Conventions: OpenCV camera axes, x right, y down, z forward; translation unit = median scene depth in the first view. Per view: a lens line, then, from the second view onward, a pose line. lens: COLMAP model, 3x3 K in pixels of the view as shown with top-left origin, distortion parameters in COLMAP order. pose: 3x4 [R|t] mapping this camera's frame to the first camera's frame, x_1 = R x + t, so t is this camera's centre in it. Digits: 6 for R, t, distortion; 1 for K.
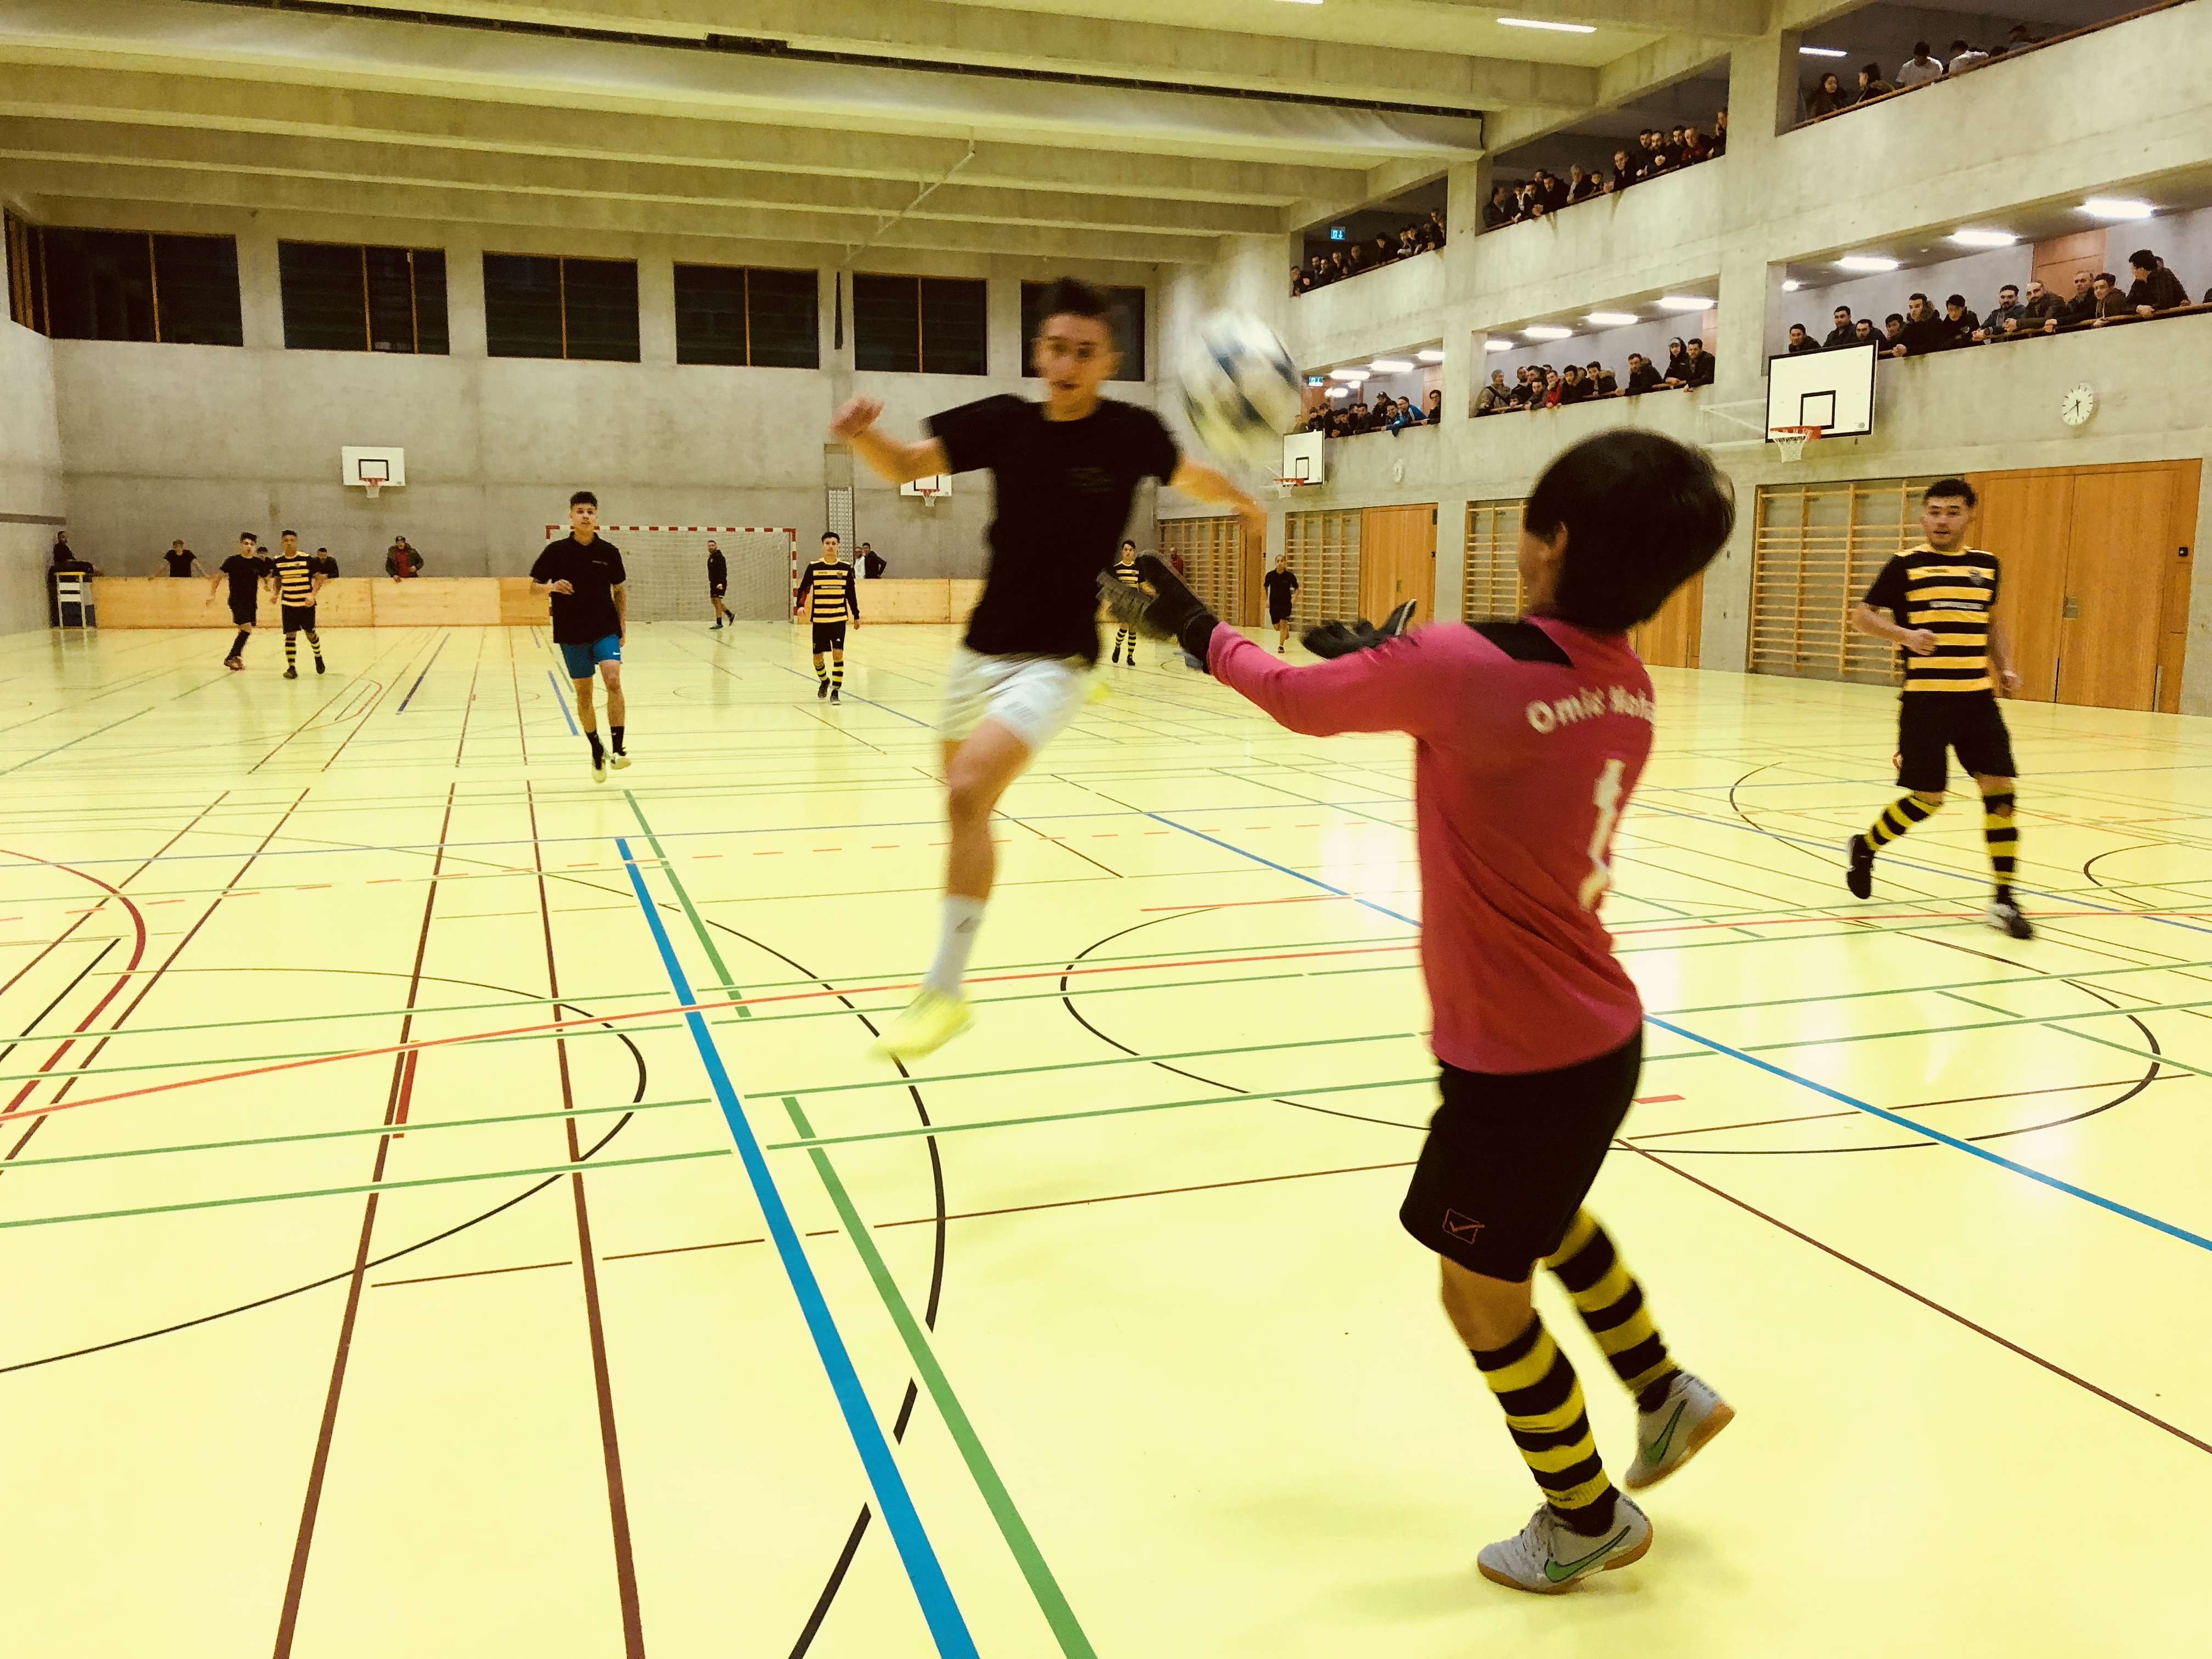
lens RADIAL K [[1823.7, 0, 1121.5], [0, 1823.7, 827.6], [0, 0, 1]] dist [0.009858, 0.009586]
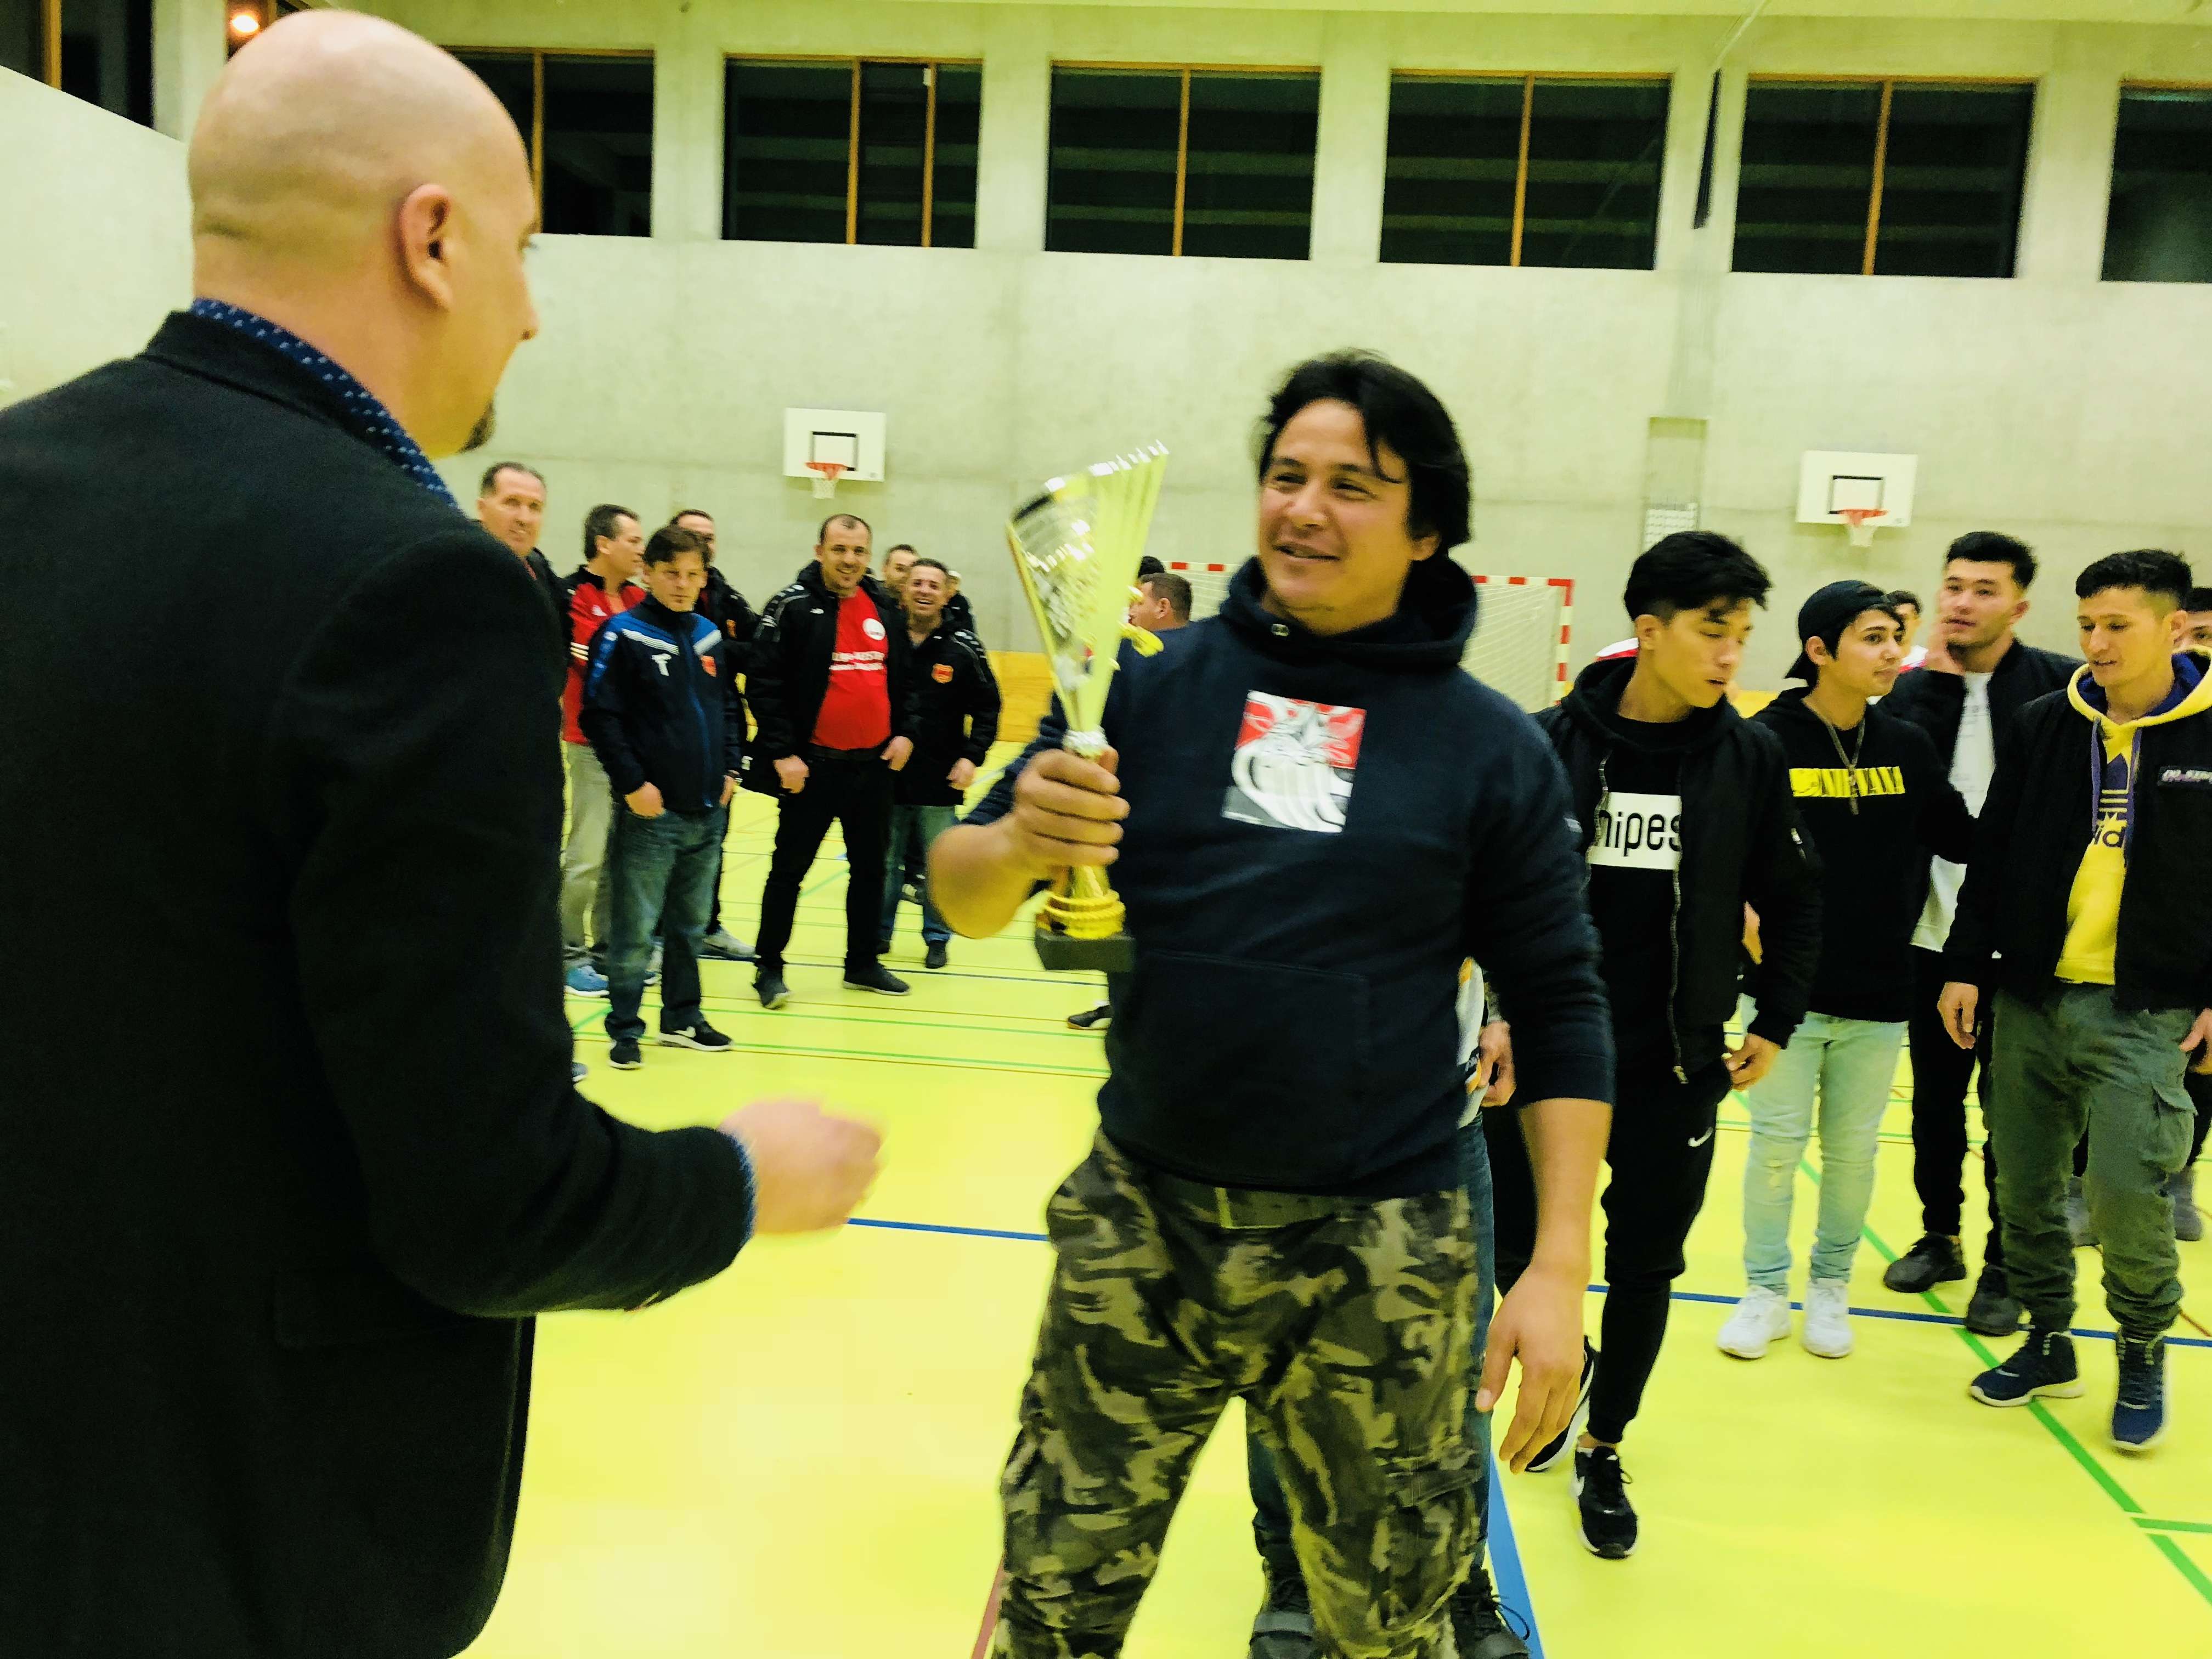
lens RADIAL K [[1823.7, 0, 1092.2], [0, 1823.7, 832.3], [0, 0, 1]] dist [0.009858, 0.009586]
pose [[0.906481, 0.094528, -0.411529, -0.089510], [-0.107756, 0.994137, -0.009002, -0.080144], [0.408265, 0.052505, 0.911352, 0.515094]]
